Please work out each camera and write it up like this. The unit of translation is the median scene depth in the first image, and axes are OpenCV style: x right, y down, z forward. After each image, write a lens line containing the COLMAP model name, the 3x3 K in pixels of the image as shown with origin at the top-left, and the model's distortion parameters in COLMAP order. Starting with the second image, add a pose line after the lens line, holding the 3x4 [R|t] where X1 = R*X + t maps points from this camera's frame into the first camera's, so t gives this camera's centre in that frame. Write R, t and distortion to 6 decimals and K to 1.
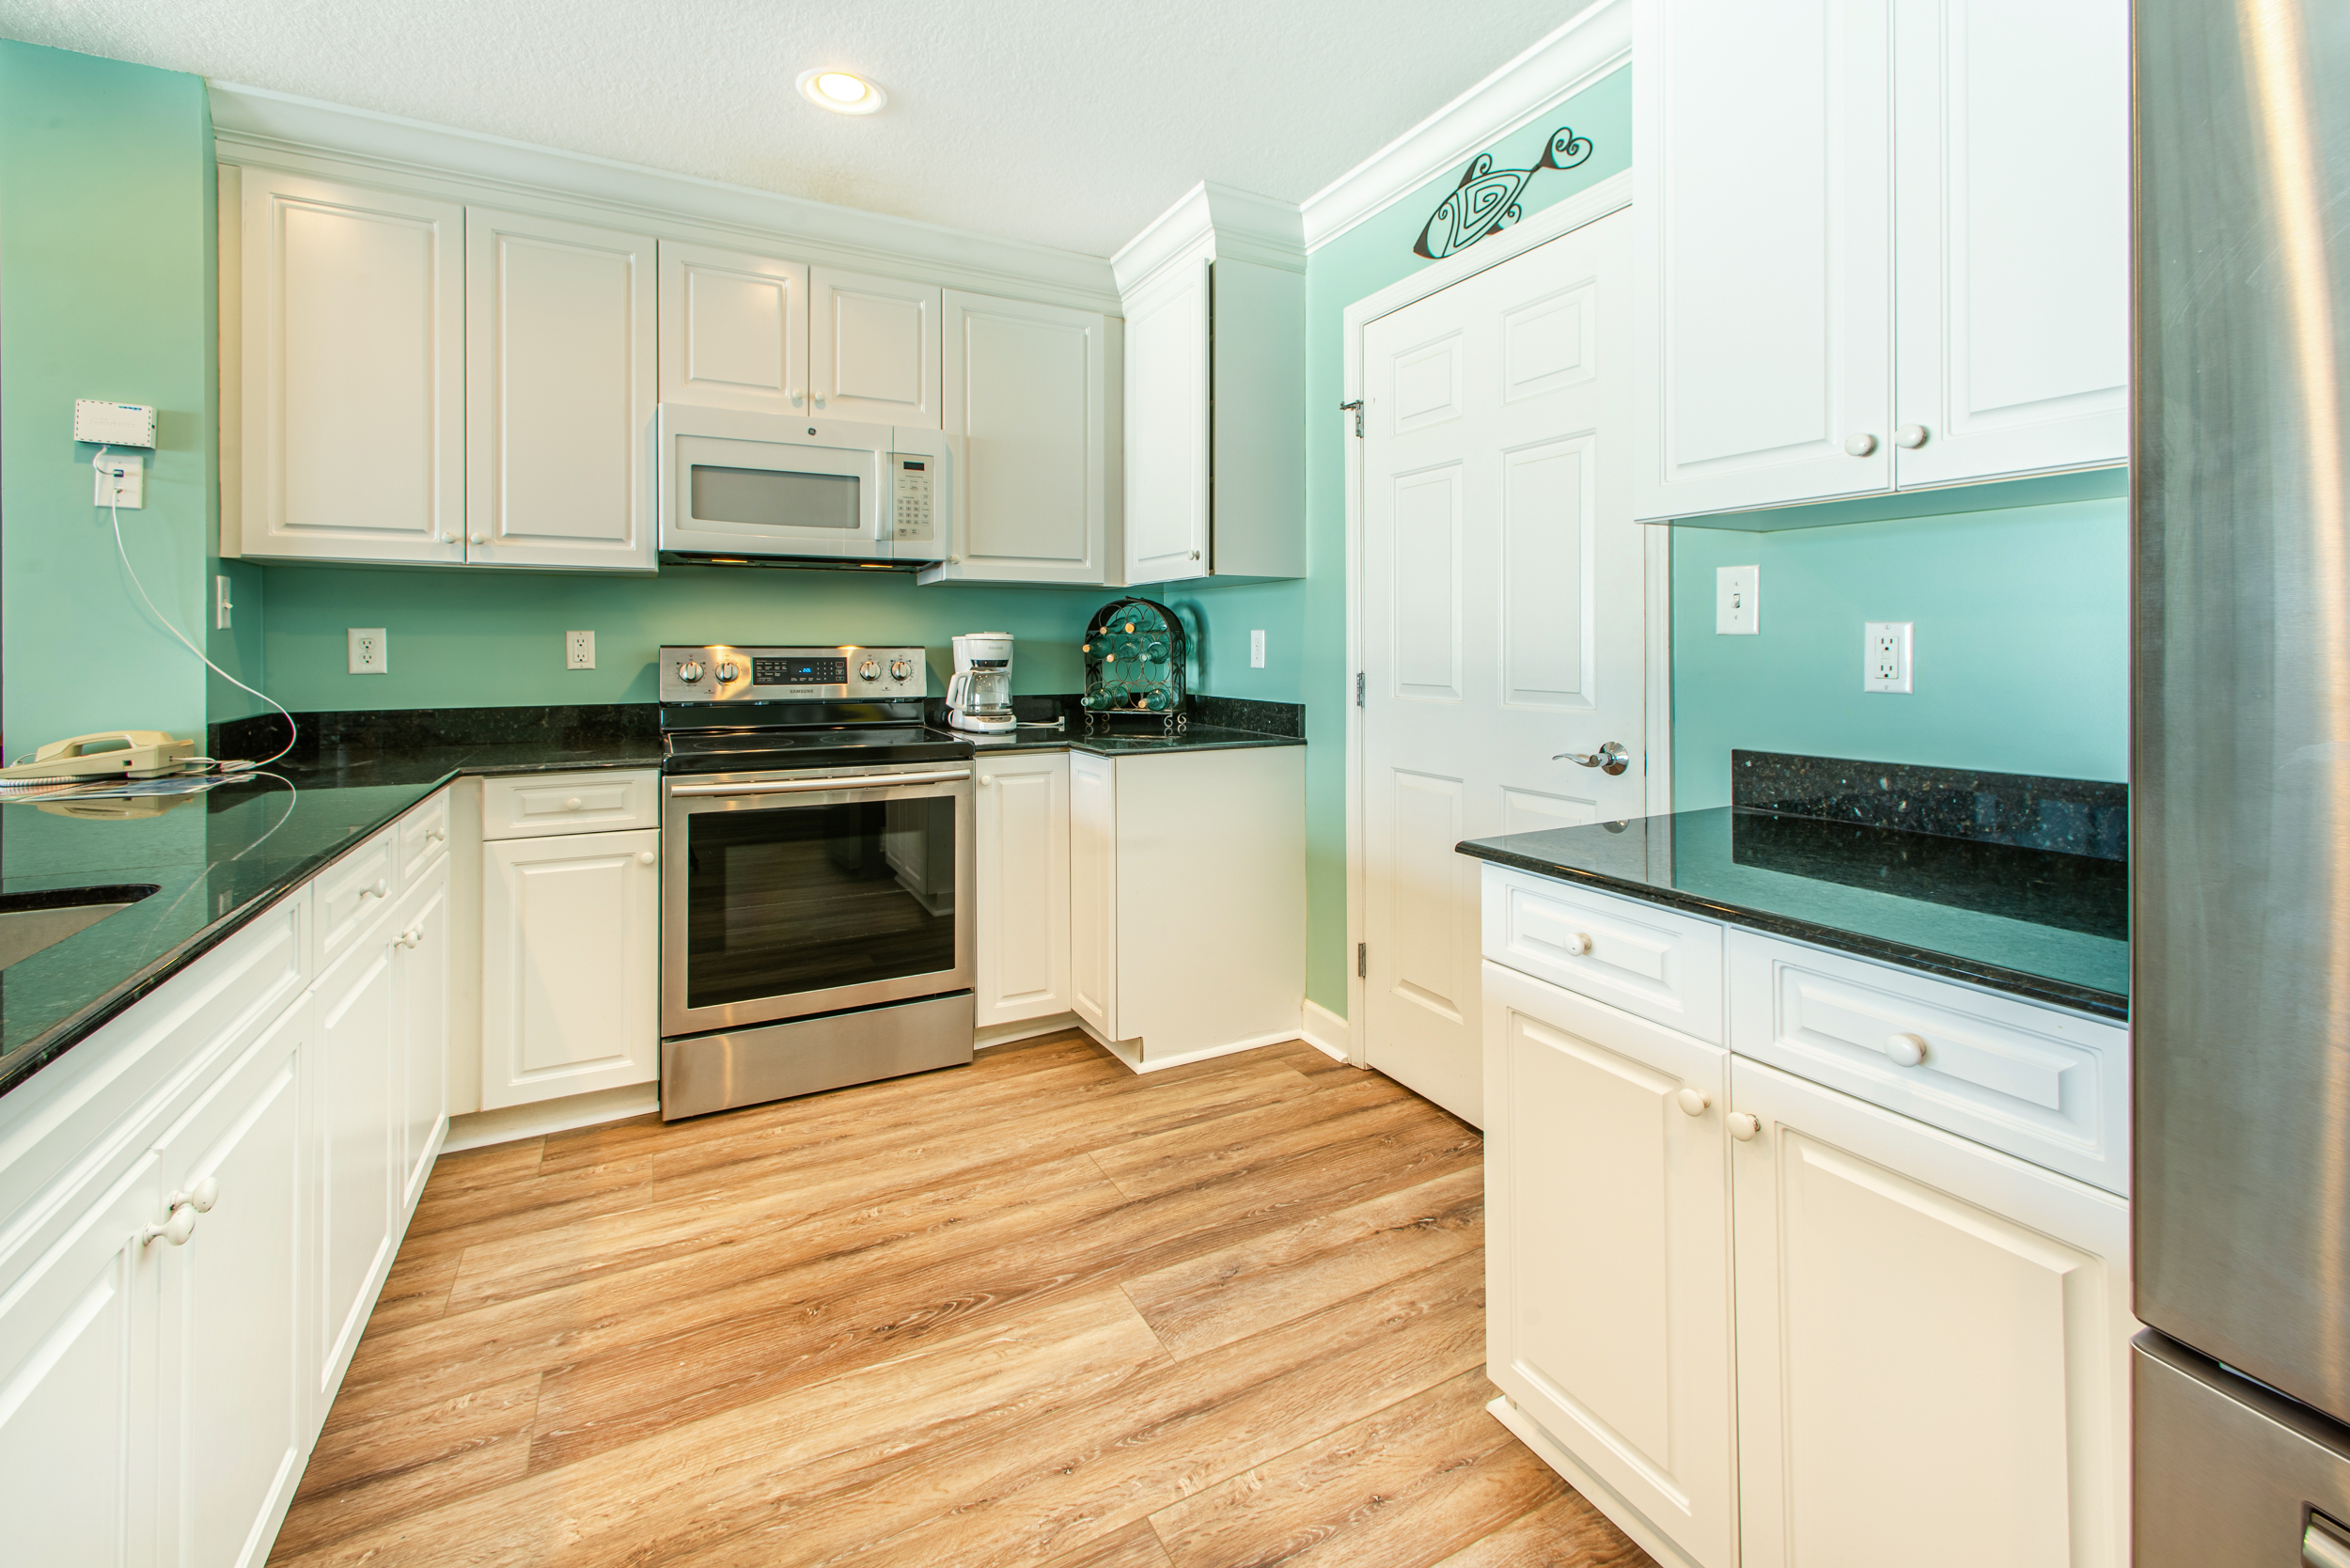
lens RADIAL K [[1012.8, 0, 1177.1], [0, 1012.8, 649.1], [0, 0, 1]] dist [0.010876, 0.000656]
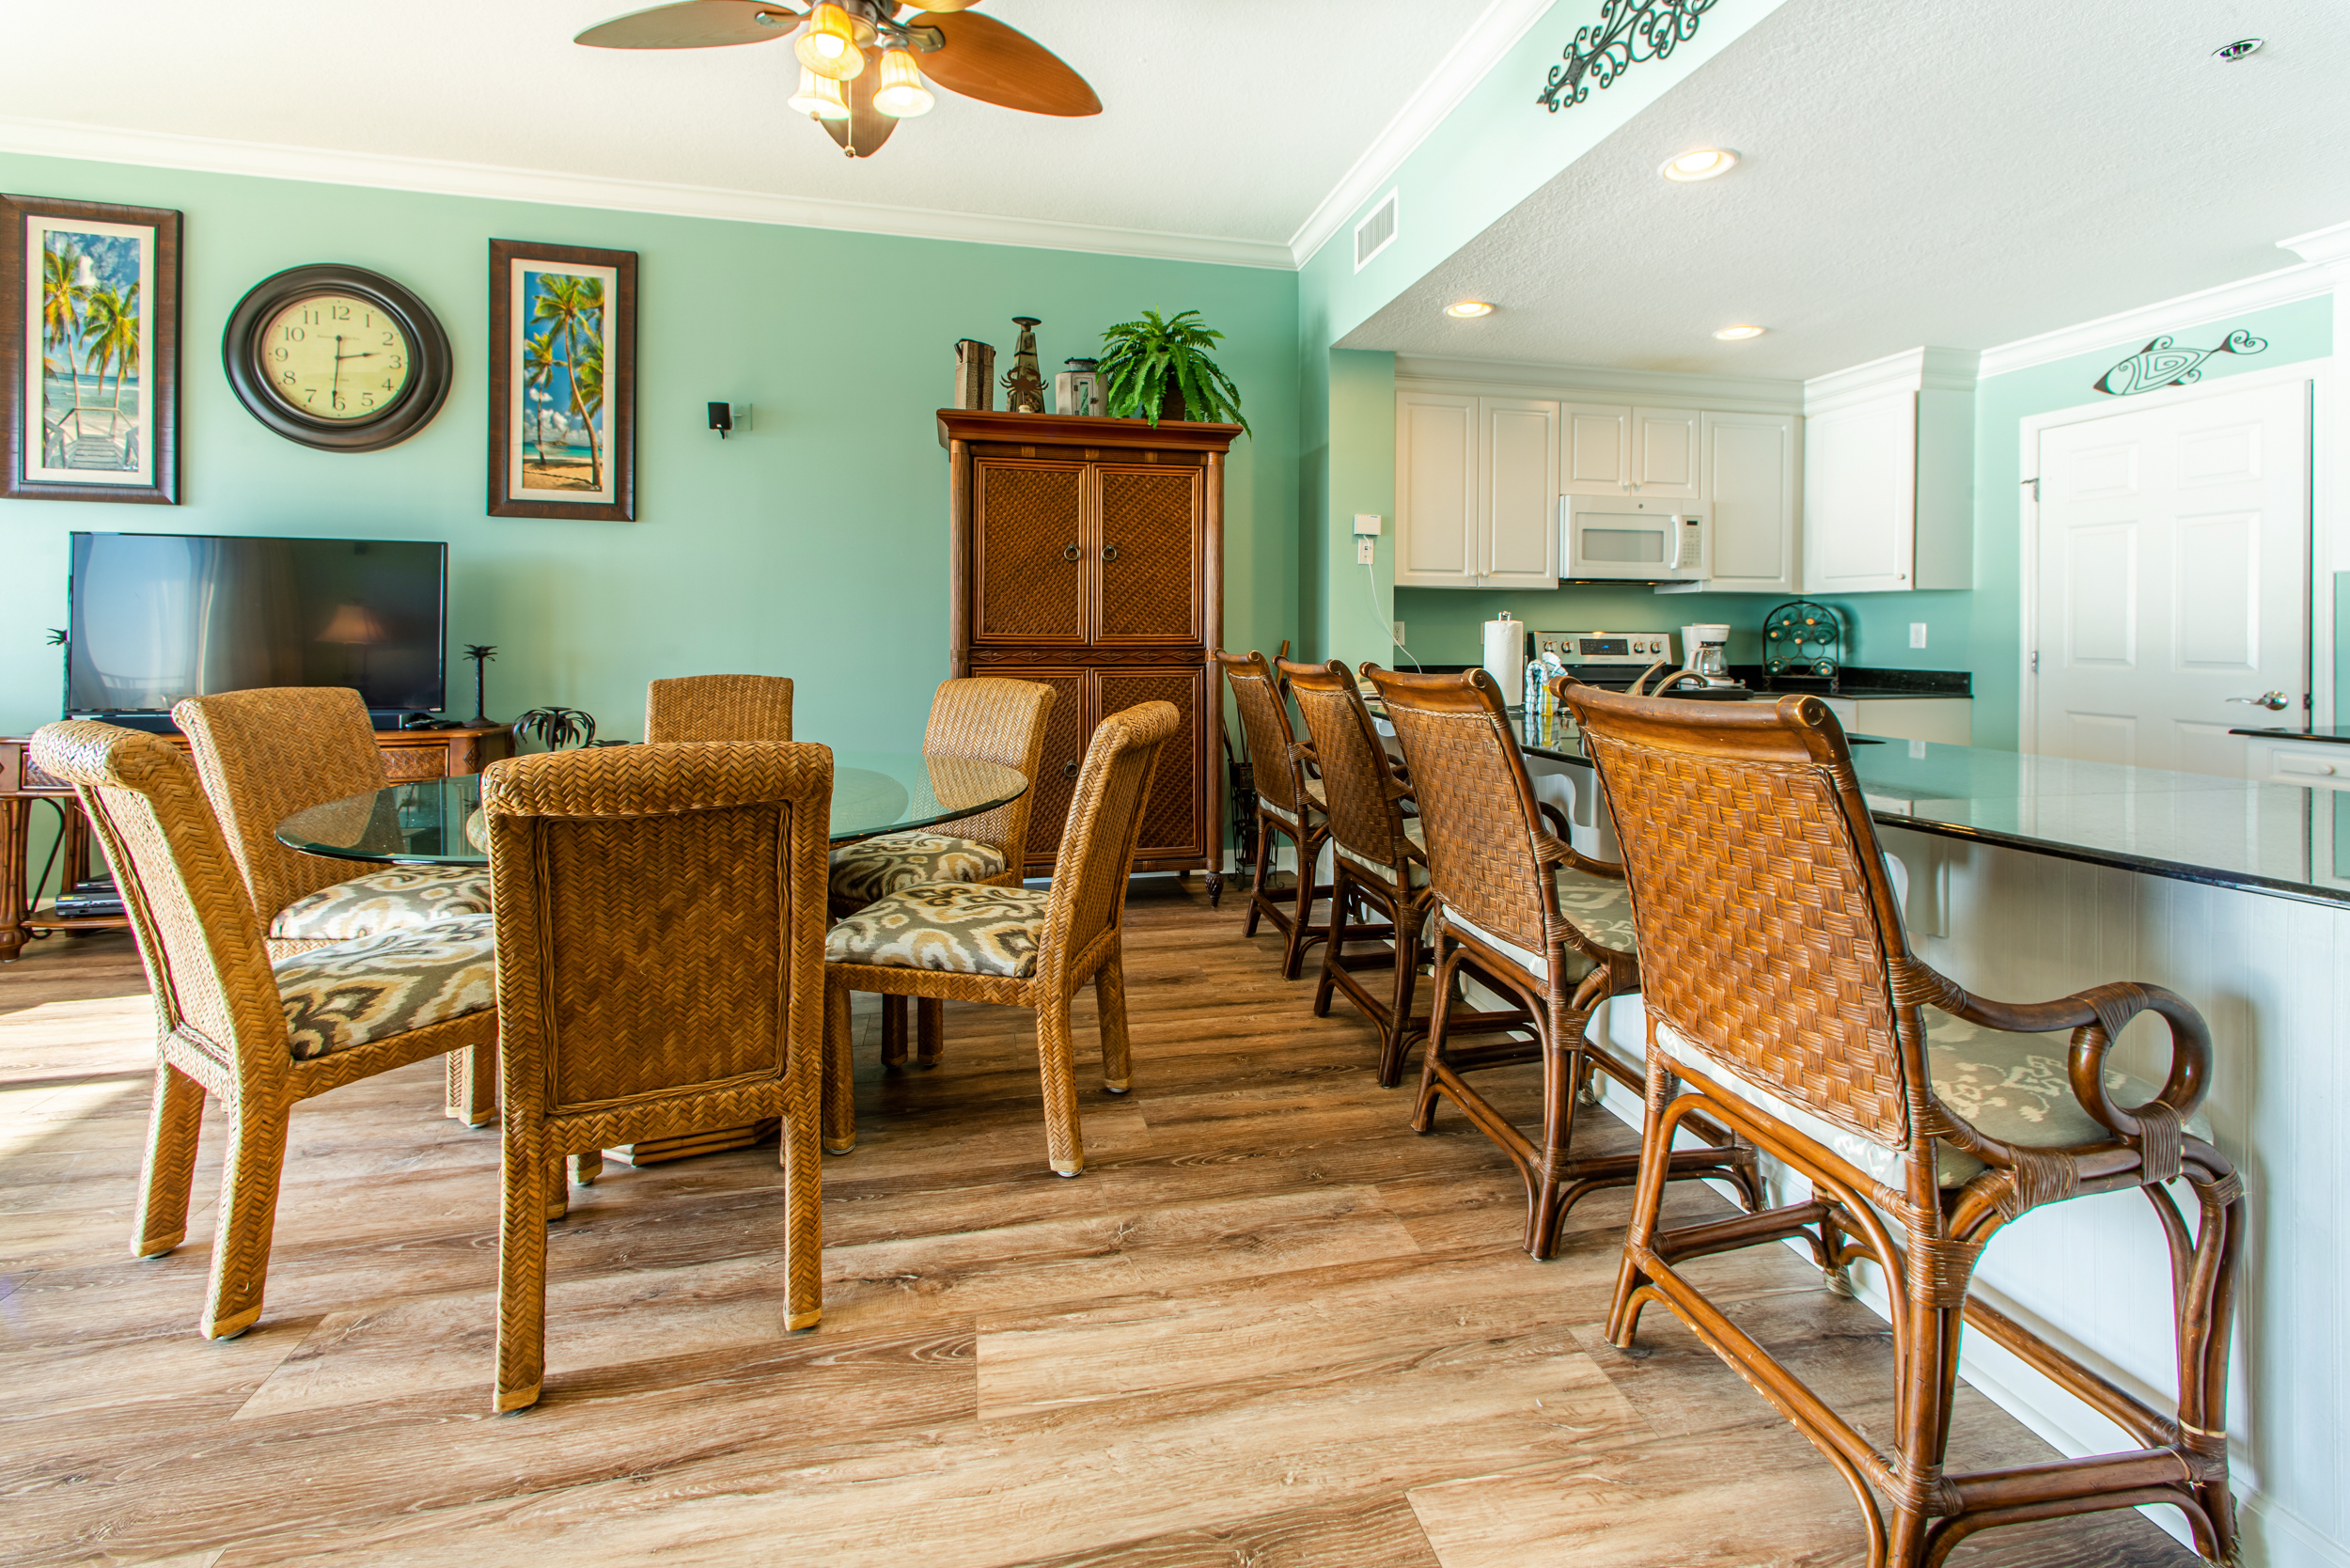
lens RADIAL K [[997.0, 0, 1179.8], [0, 997.0, 636.3], [0, 0, 1]] dist [0.007674, 0.000456]
pose [[0.962963, 0.007079, -0.269542, -0.700173], [-0.006764, 0.999975, 0.002097, 0.006043], [0.269550, -0.000196, 0.962986, -0.882764]]
